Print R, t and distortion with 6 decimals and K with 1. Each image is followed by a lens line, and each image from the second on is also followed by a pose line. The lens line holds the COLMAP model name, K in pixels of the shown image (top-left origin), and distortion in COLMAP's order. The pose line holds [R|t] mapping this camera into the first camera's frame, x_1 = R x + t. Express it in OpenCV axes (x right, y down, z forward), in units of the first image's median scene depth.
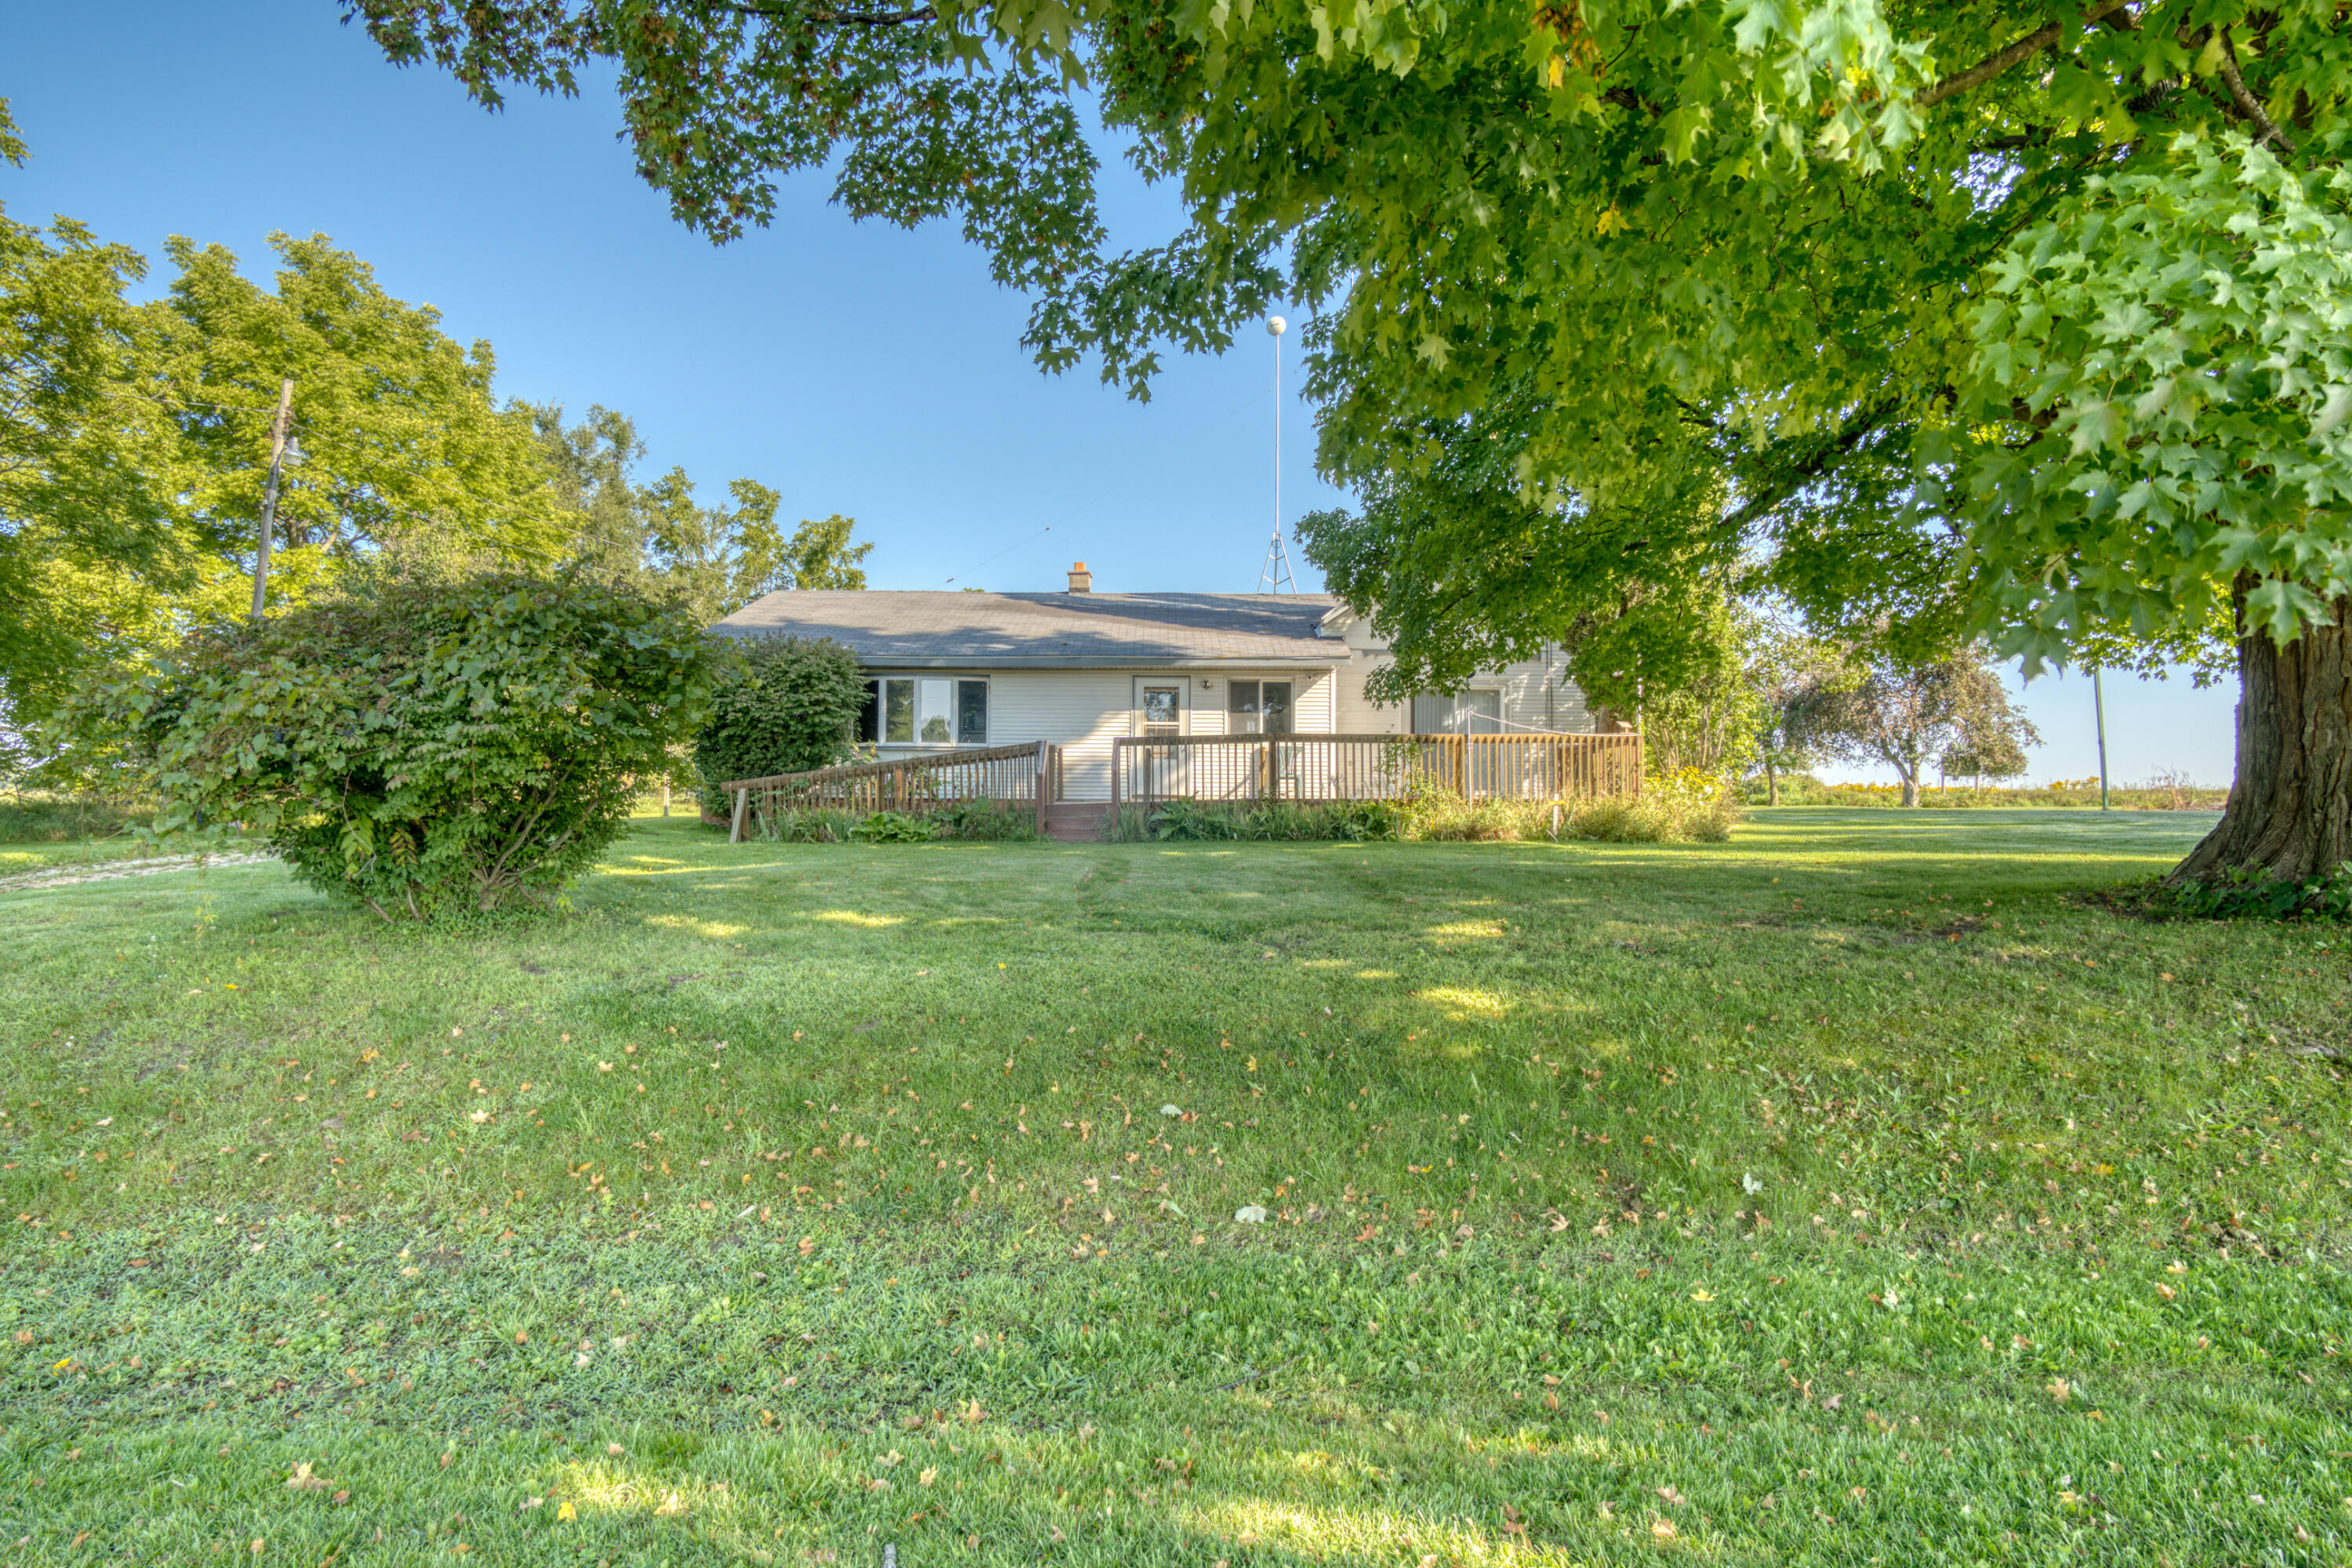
lens RADIAL K [[1129.3, 0, 1176.0], [0, 1129.3, 784.0], [0, 0, 1]] dist [-0.017682, 0.000020]
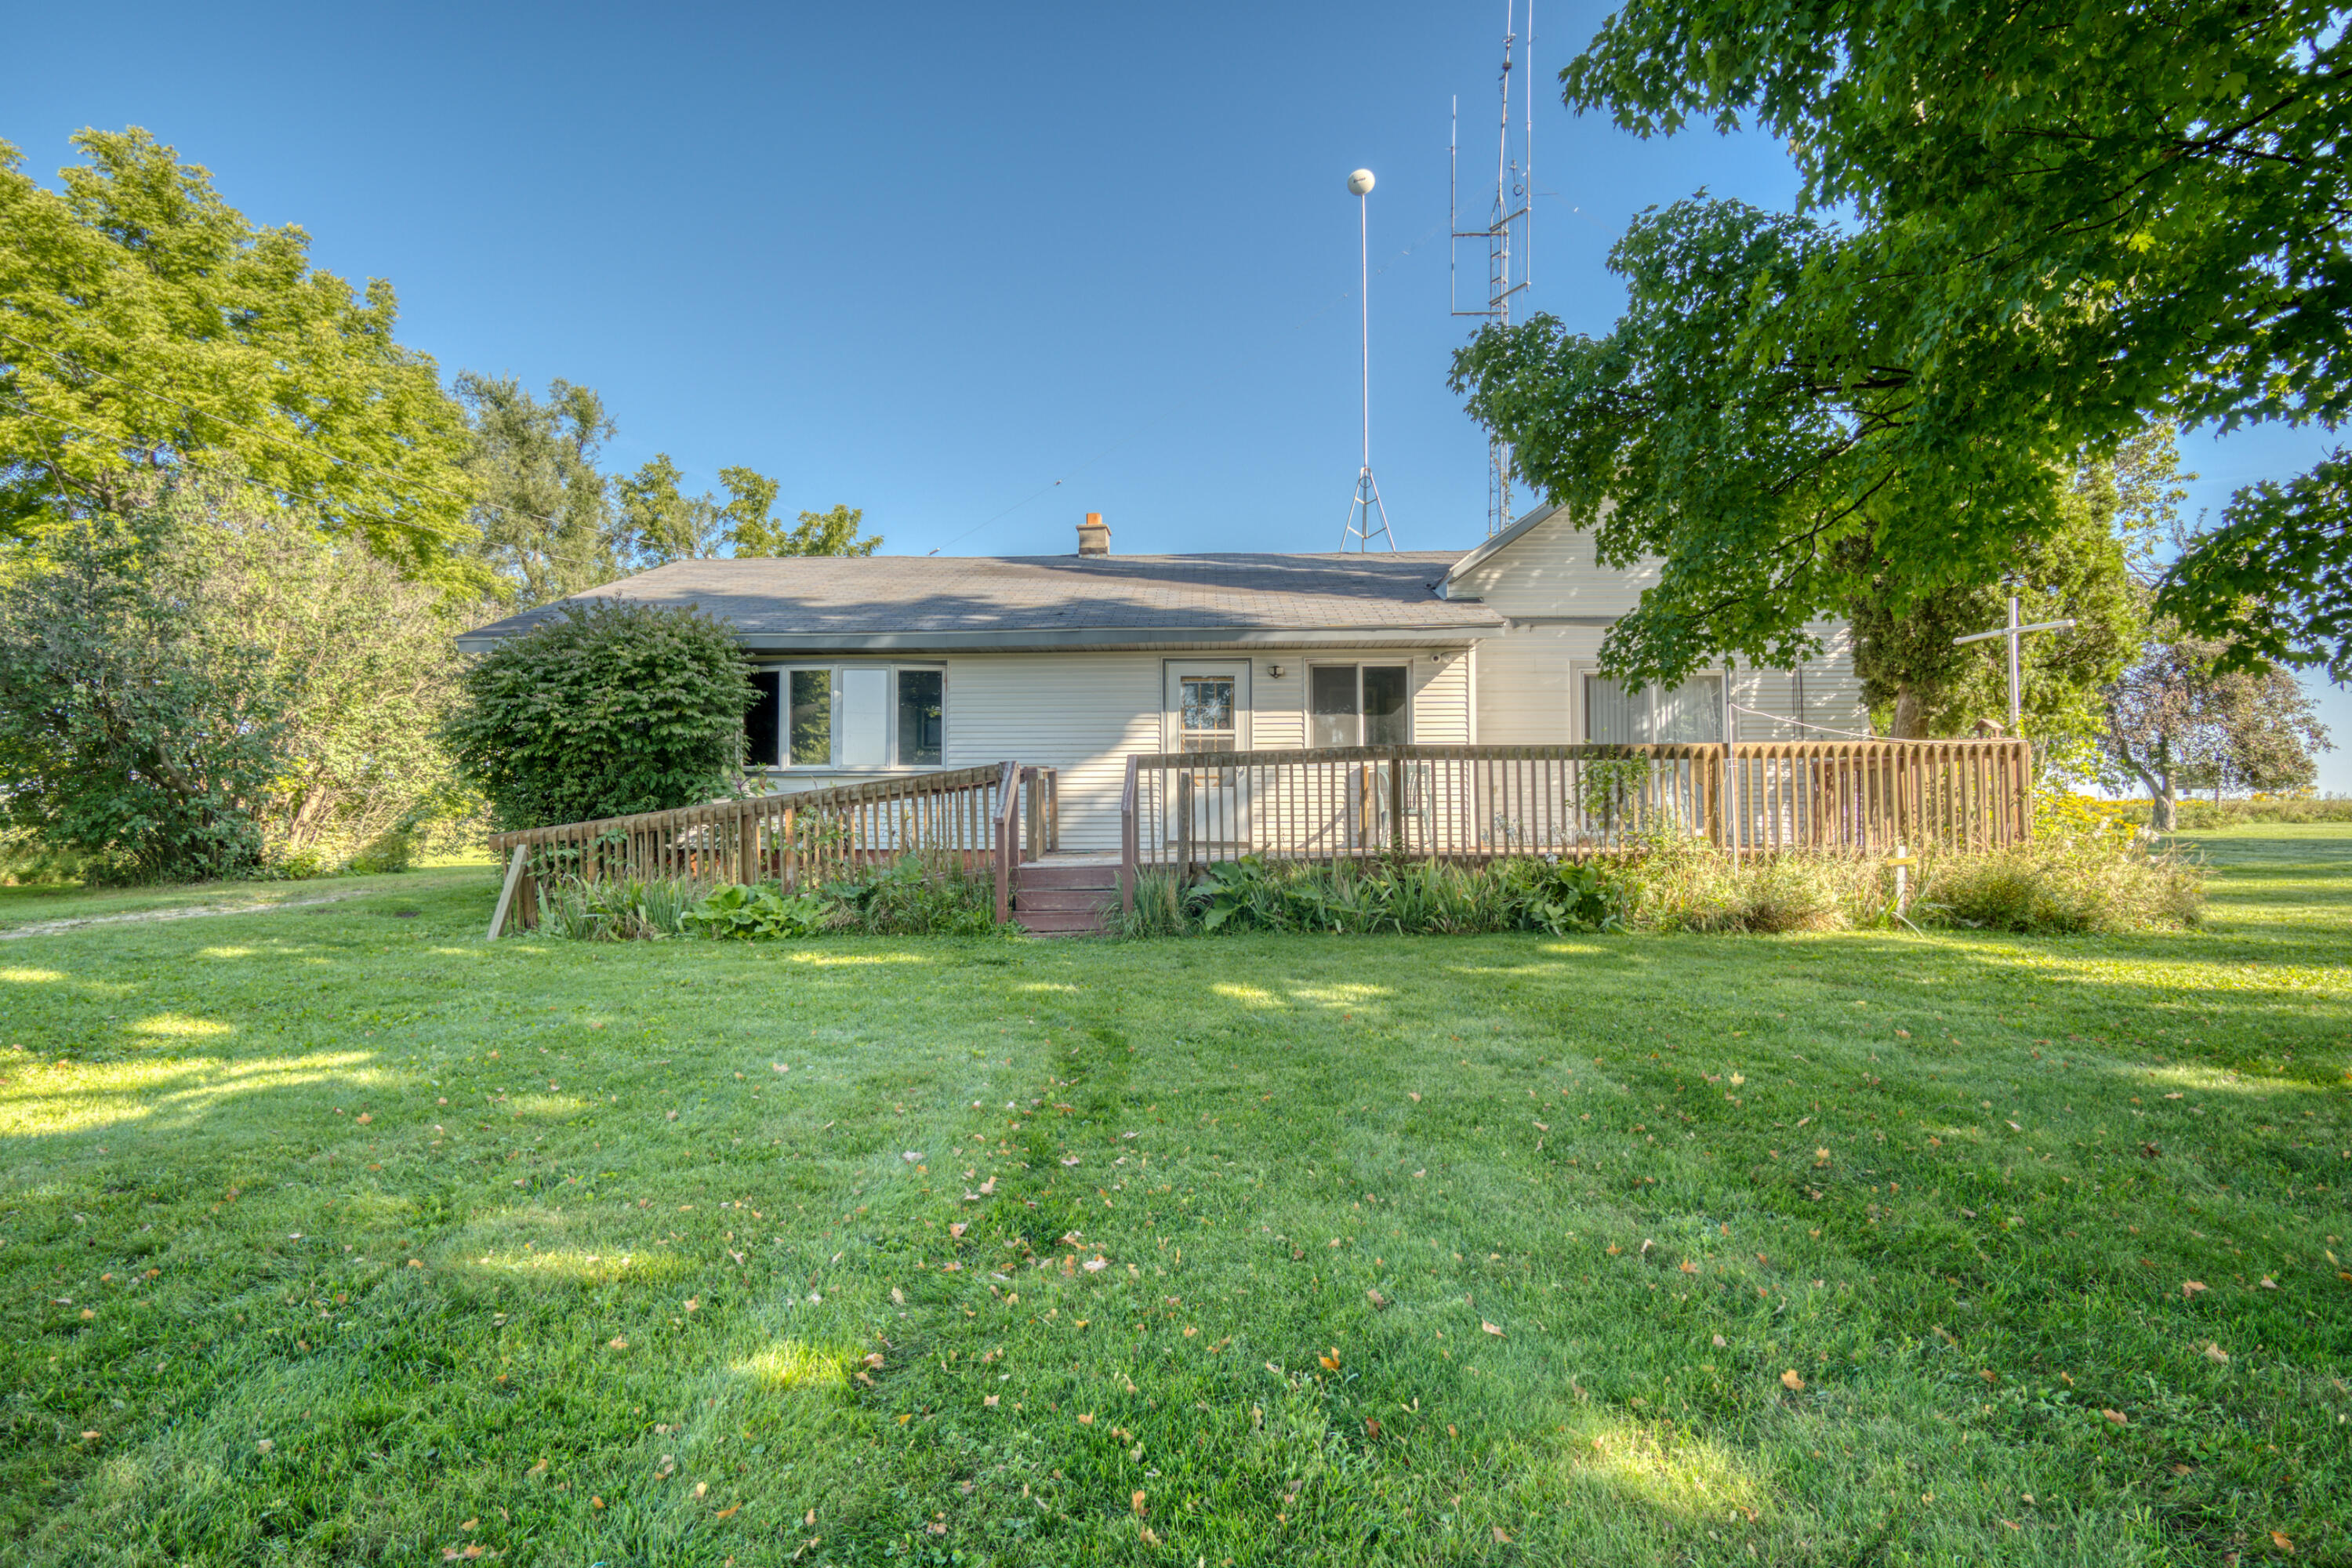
lens RADIAL K [[1045.5, 0, 1176.0], [0, 1045.5, 784.0], [0, 0, 1]] dist [0.000242, 0.000017]
pose [[0.998948, -0.009343, -0.044889, -0.004443], [0.008881, 0.999906, -0.010468, -0.017852], [0.044983, 0.010059, 0.998937, 0.403589]]
